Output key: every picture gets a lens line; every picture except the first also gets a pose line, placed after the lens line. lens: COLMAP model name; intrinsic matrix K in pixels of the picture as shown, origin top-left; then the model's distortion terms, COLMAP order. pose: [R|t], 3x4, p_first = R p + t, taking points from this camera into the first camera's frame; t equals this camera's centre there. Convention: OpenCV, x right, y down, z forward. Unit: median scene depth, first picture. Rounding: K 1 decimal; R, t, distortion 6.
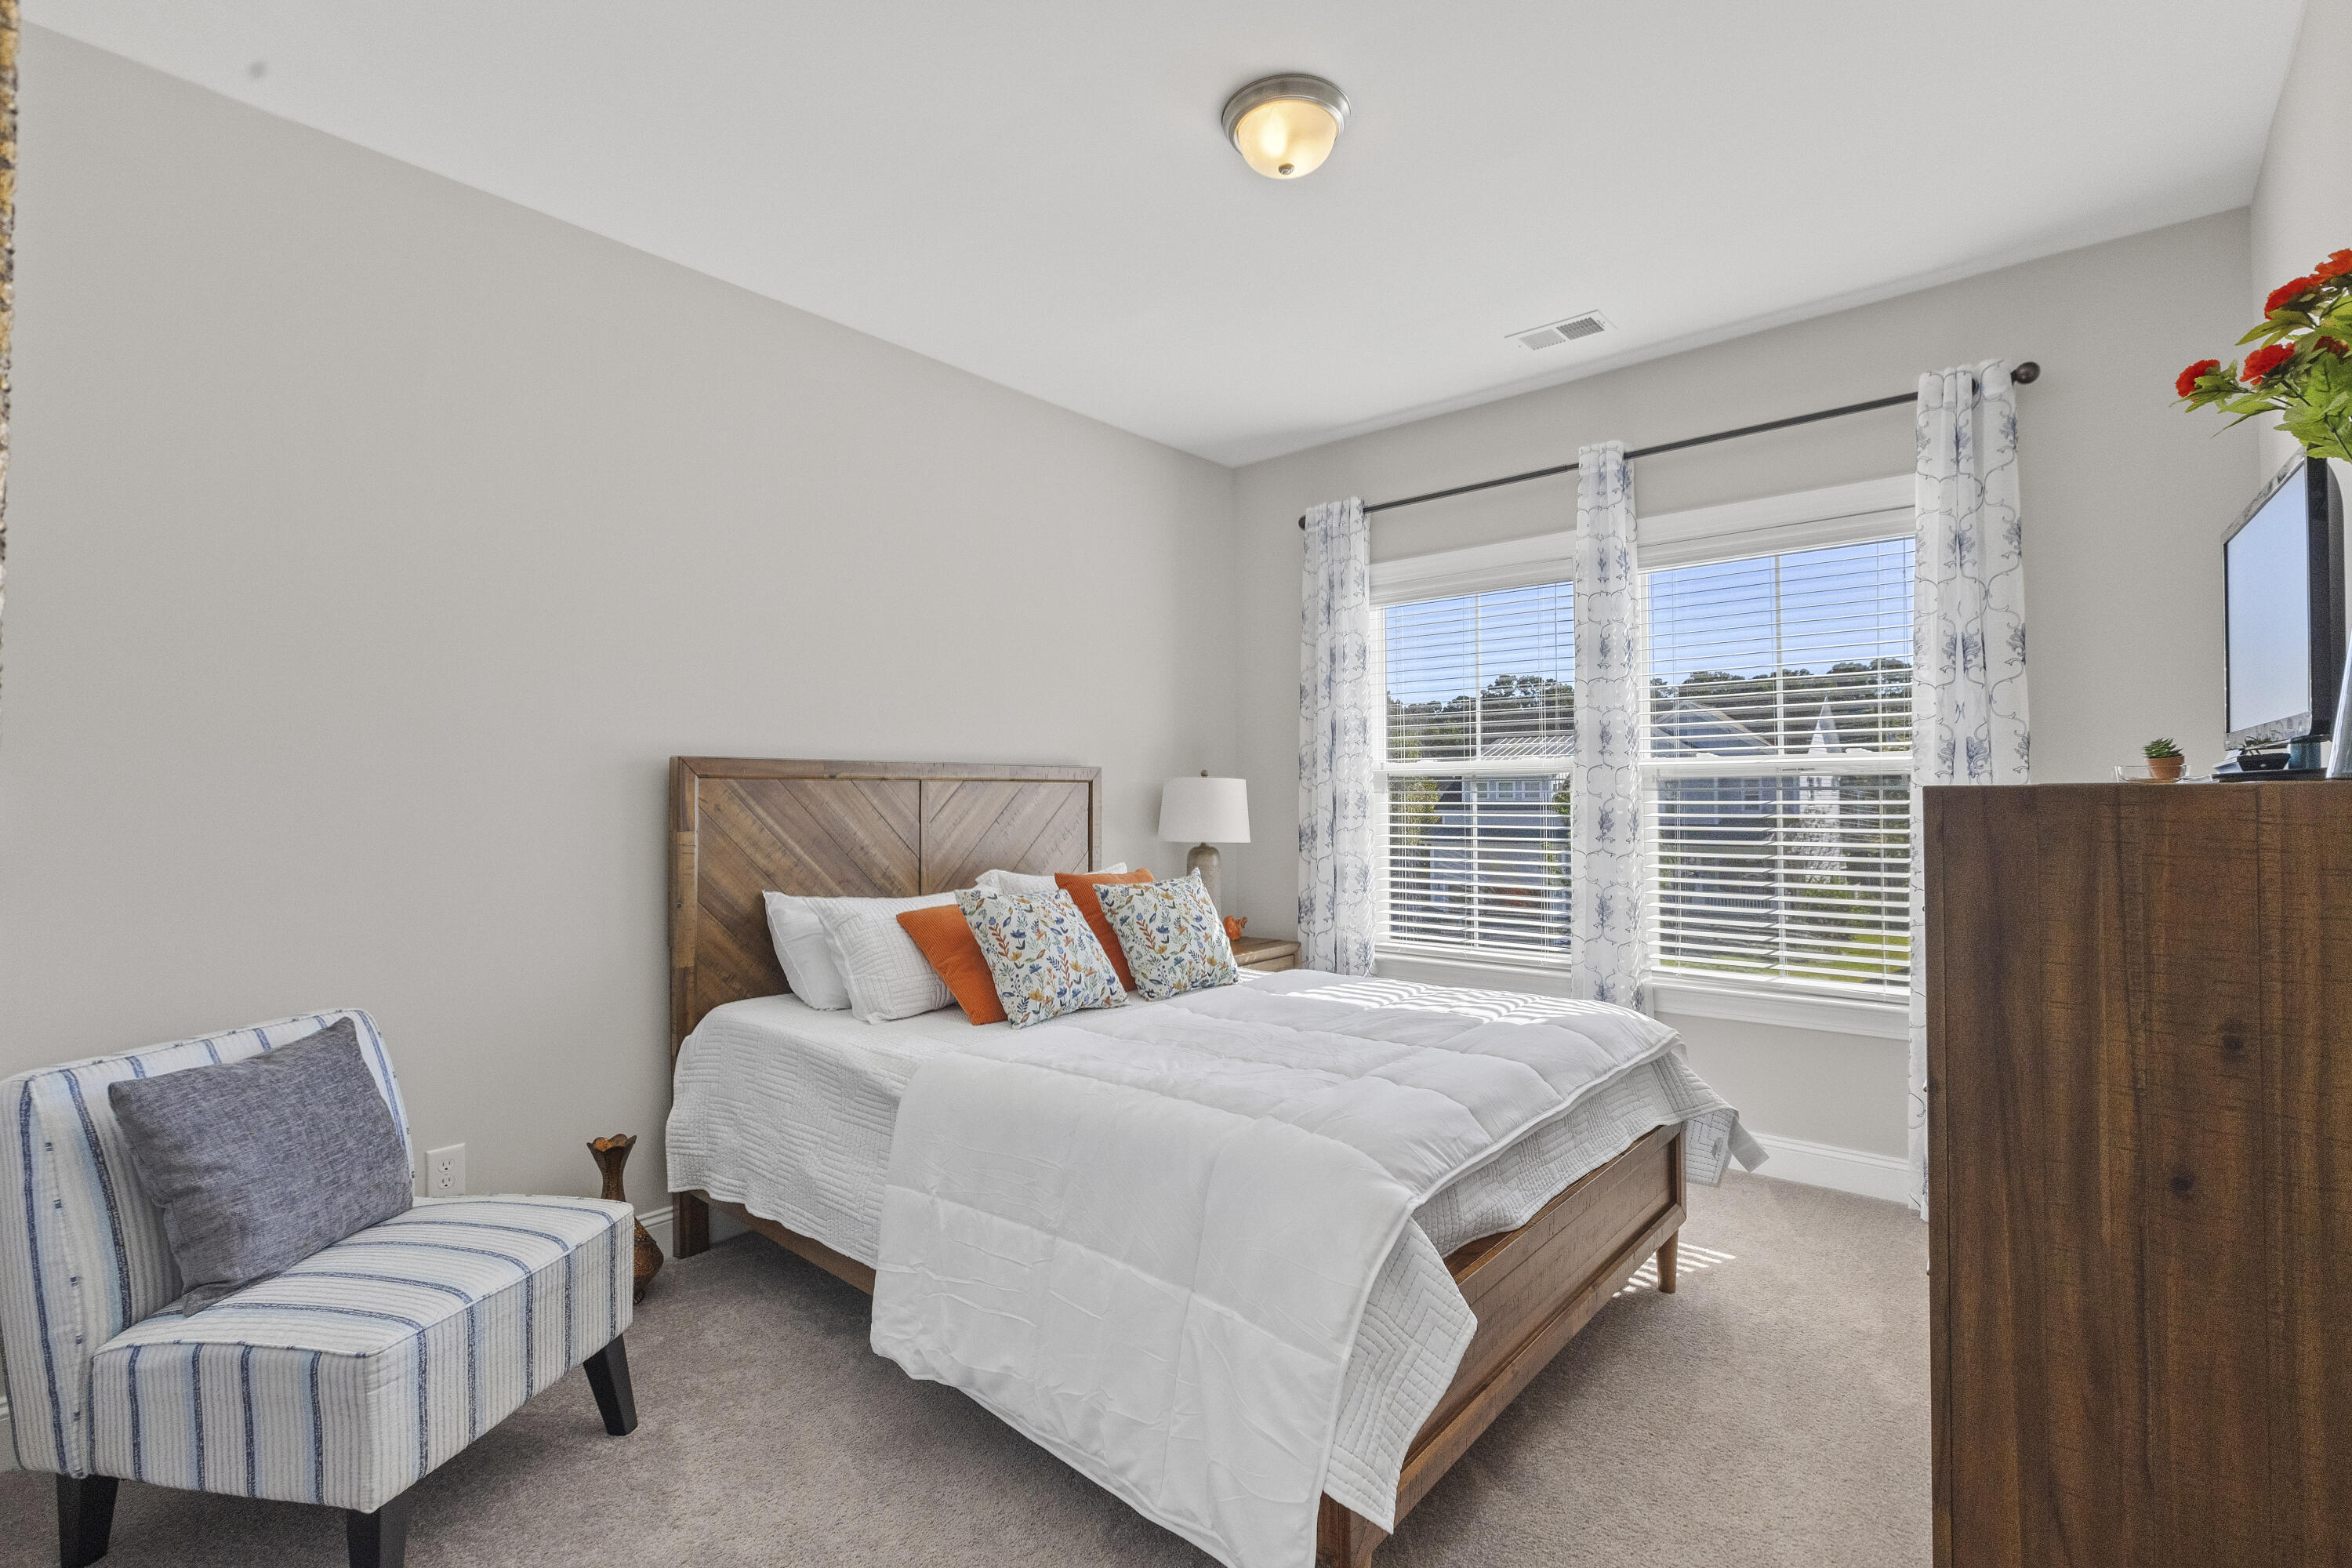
lens RADIAL K [[1061.4, 0, 1171.6], [0, 1061.4, 769.1], [0, 0, 1]] dist [0.000732, 0.000276]
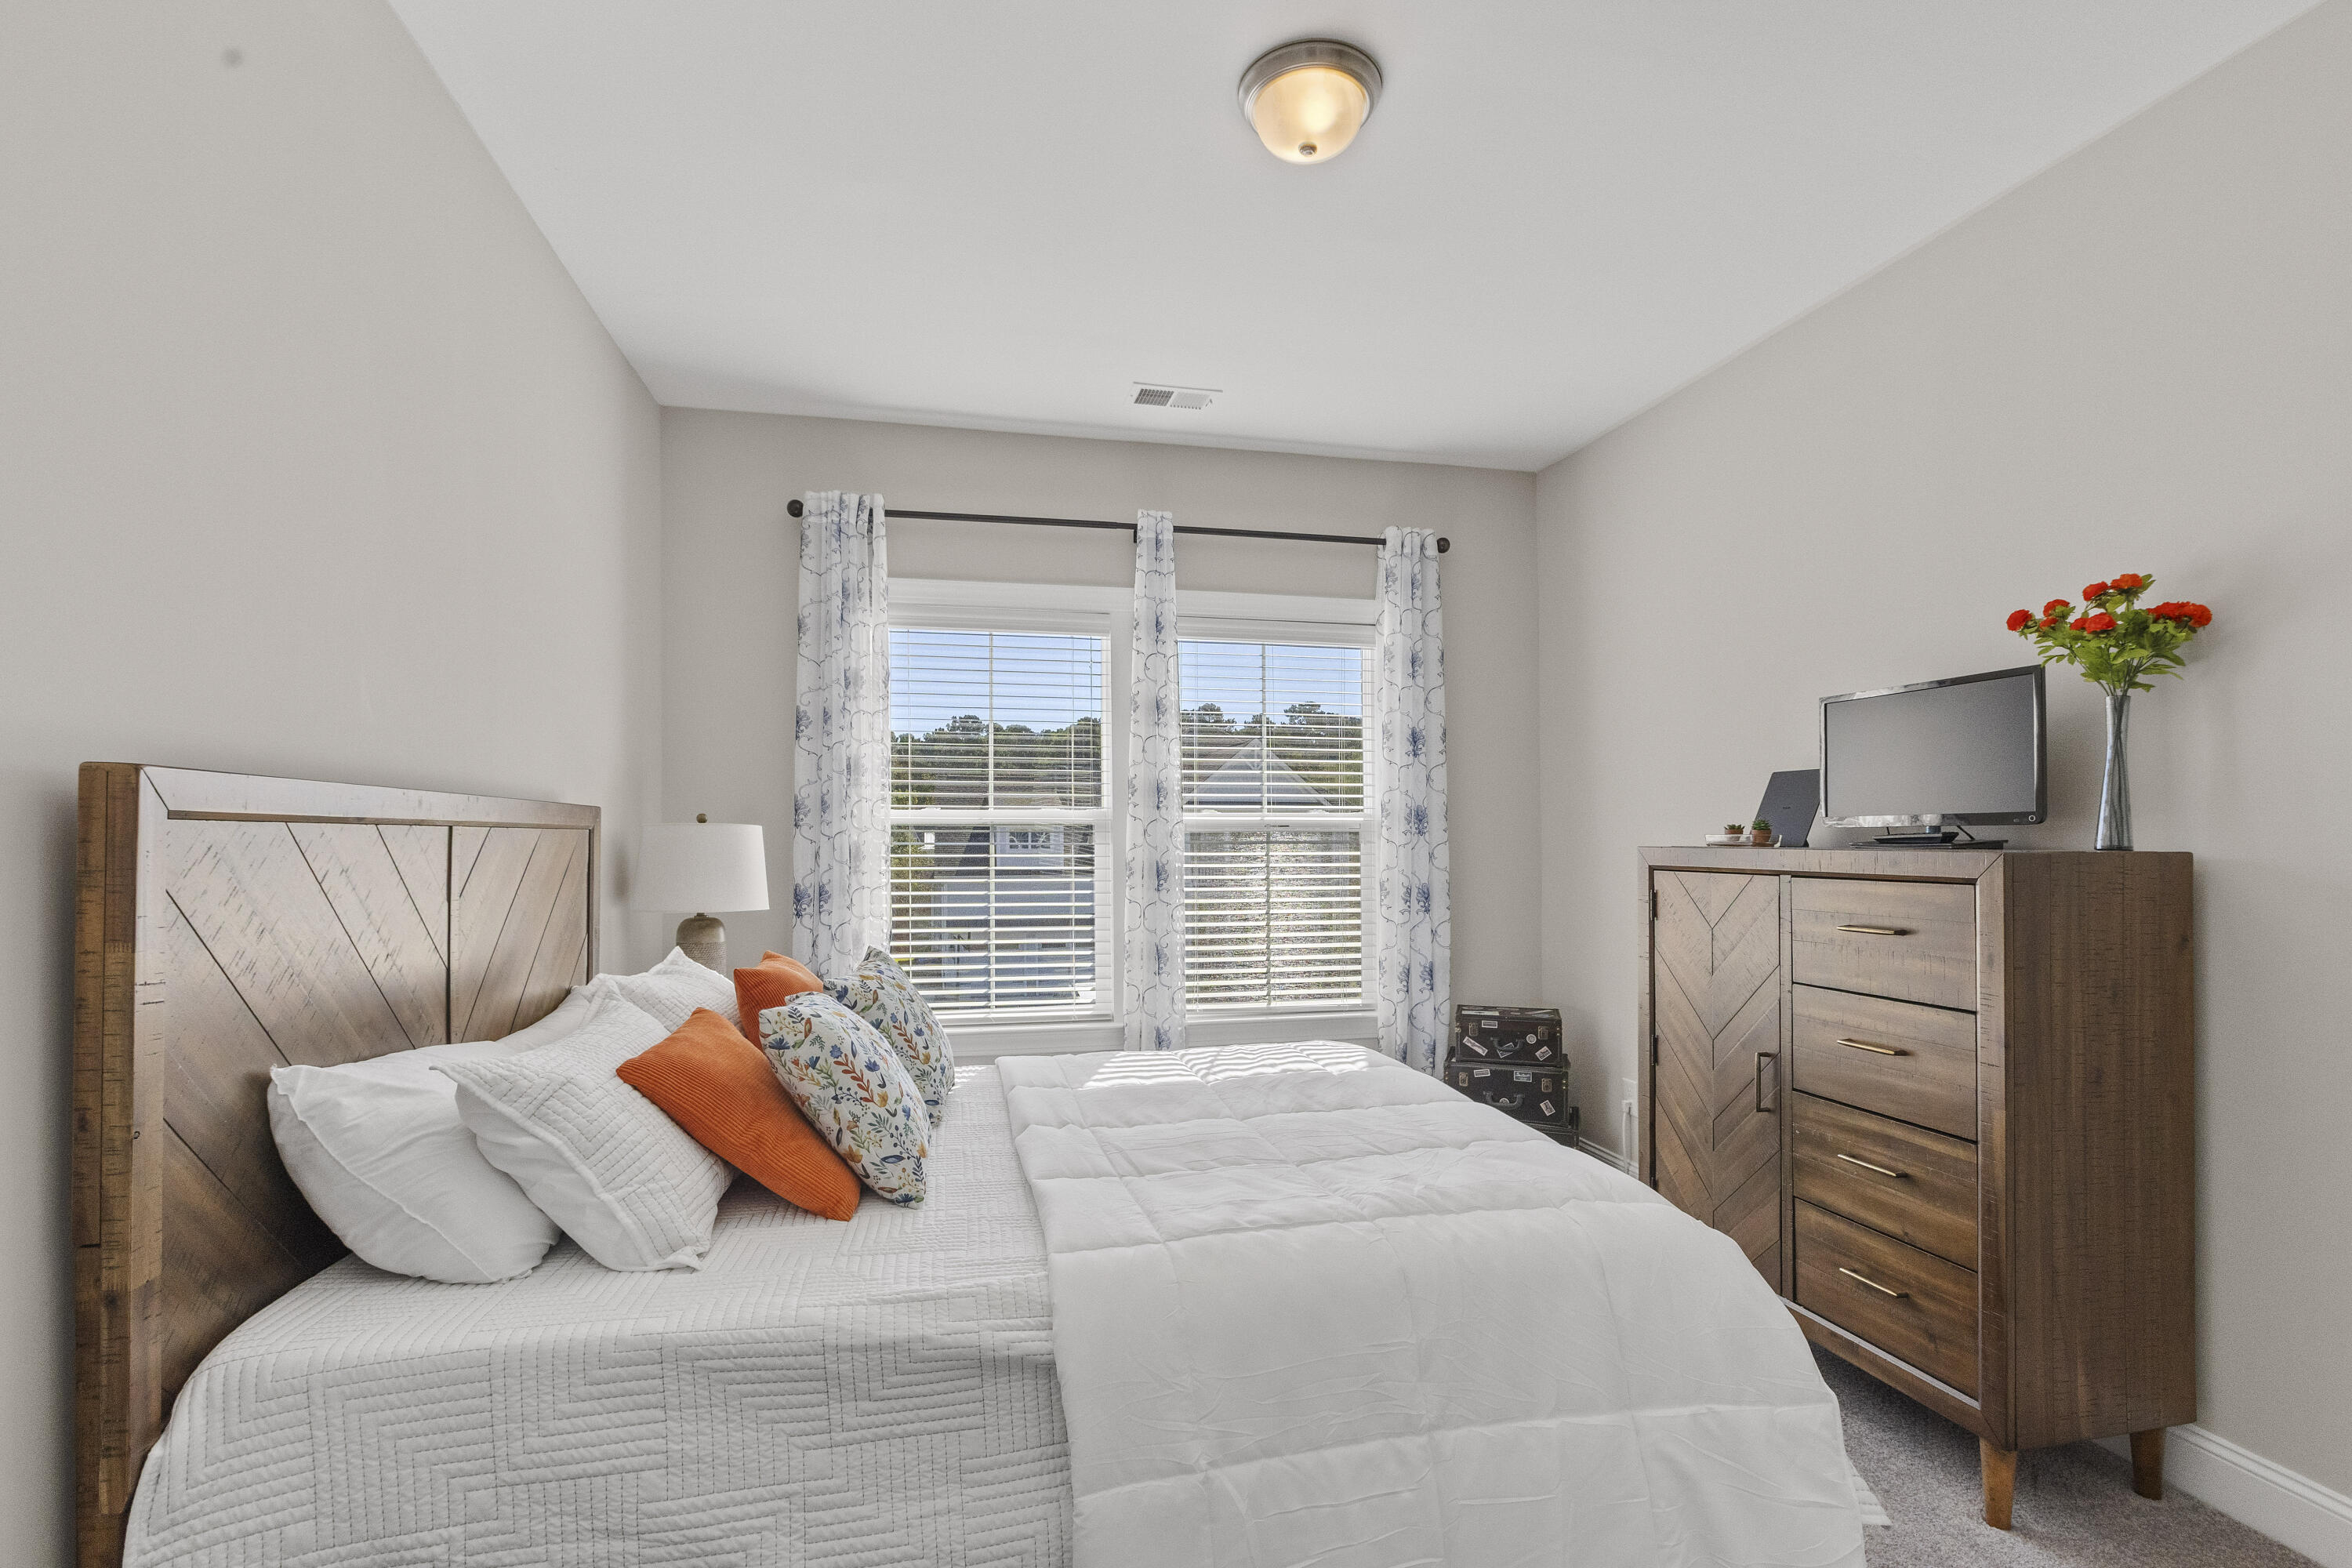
lens RADIAL K [[1074.7, 0, 1173.5], [0, 1074.7, 822.9], [0, 0, 1]] dist [-0.000453, 0.000362]
pose [[0.609434, 0.016250, 0.792670, -0.496652], [-0.023065, 0.999730, -0.002762, 0.002714], [-0.792501, -0.016600, 0.609645, 0.398651]]
